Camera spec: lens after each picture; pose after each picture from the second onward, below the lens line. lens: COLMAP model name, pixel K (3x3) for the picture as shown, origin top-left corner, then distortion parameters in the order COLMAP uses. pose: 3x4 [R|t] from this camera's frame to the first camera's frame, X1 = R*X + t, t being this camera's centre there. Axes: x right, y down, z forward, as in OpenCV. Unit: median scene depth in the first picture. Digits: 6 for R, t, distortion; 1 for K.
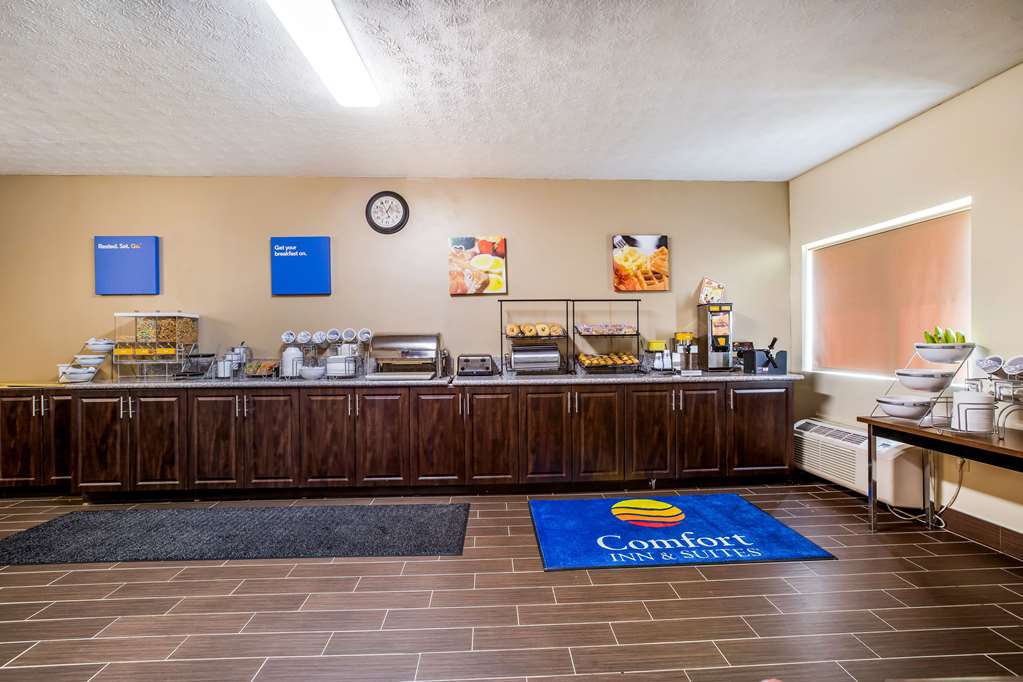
lens RADIAL K [[478.2, 0, 522.1], [0, 478.2, 338.0], [0, 0, 1]] dist [-0.012600, 0.011126]
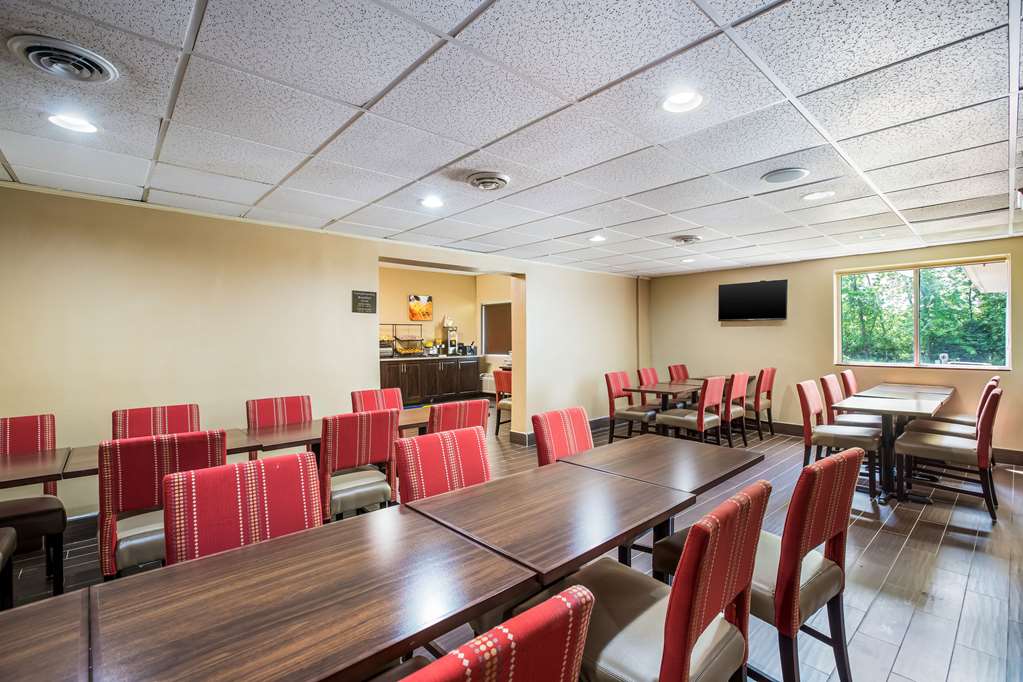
lens RADIAL K [[478.2, 0, 512.0], [0, 478.2, 341.5], [0, 0, 1]] dist [-0.012600, 0.011126]
pose [[0.795307, -0.002758, 0.606201, -0.936959], [0.001058, 0.999994, 0.003162, -0.006588], [-0.606206, -0.001874, 0.795305, -1.271031]]
